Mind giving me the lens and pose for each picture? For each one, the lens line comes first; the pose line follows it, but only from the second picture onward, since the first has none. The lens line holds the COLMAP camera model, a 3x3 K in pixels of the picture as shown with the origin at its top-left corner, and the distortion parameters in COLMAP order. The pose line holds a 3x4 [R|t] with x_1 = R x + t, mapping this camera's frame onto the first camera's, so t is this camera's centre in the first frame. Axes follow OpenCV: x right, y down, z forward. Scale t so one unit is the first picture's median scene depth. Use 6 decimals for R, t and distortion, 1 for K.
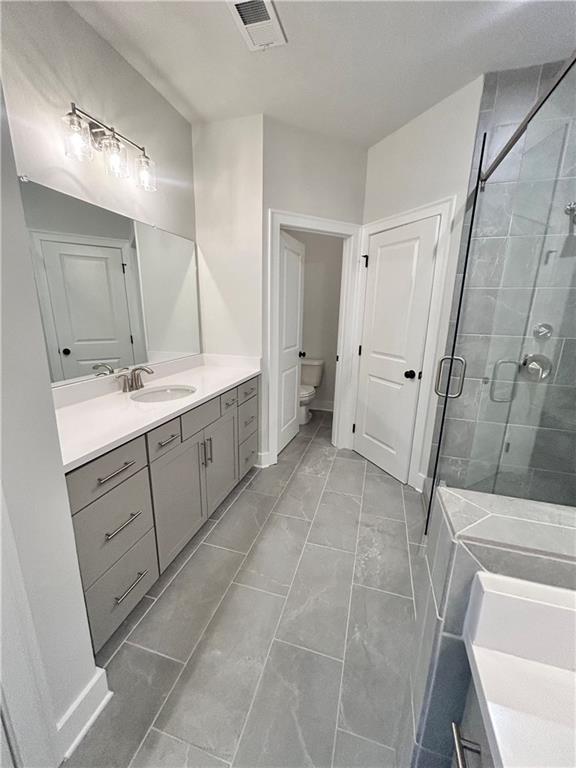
lens RADIAL K [[307.1, 0, 291.5], [0, 307.1, 388.7], [0, 0, 1]] dist [0.000460, -0.000605]
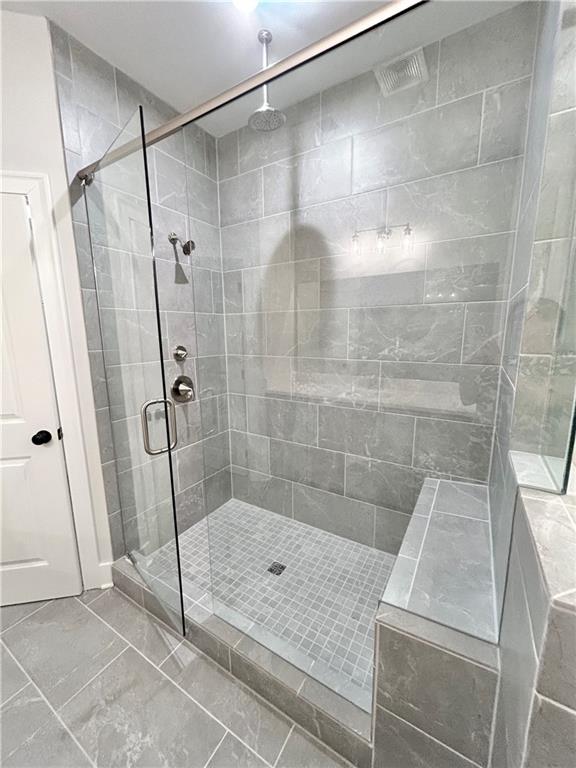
lens RADIAL K [[307.1, 0, 289.3], [0, 307.1, 385.1], [0, 0, 1]] dist [0.000460, -0.000605]
pose [[0.251998, -0.195862, 0.947700, -0.075756], [0.251413, 0.958928, 0.131330, -0.124518], [-0.934499, 0.205169, 0.290890, 0.372995]]
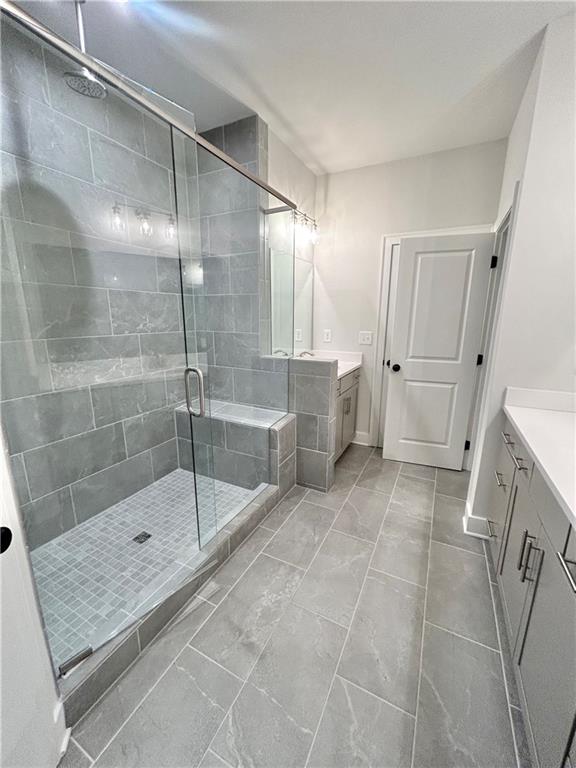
lens RADIAL K [[307.1, 0, 287.2], [0, 307.1, 381.6], [0, 0, 1]] dist [0.000460, -0.000605]
pose [[-0.981377, -0.071927, 0.178119, 0.099667], [0.015854, 0.893762, 0.448262, -0.352484], [-0.191438, 0.442737, -0.875977, 1.347187]]
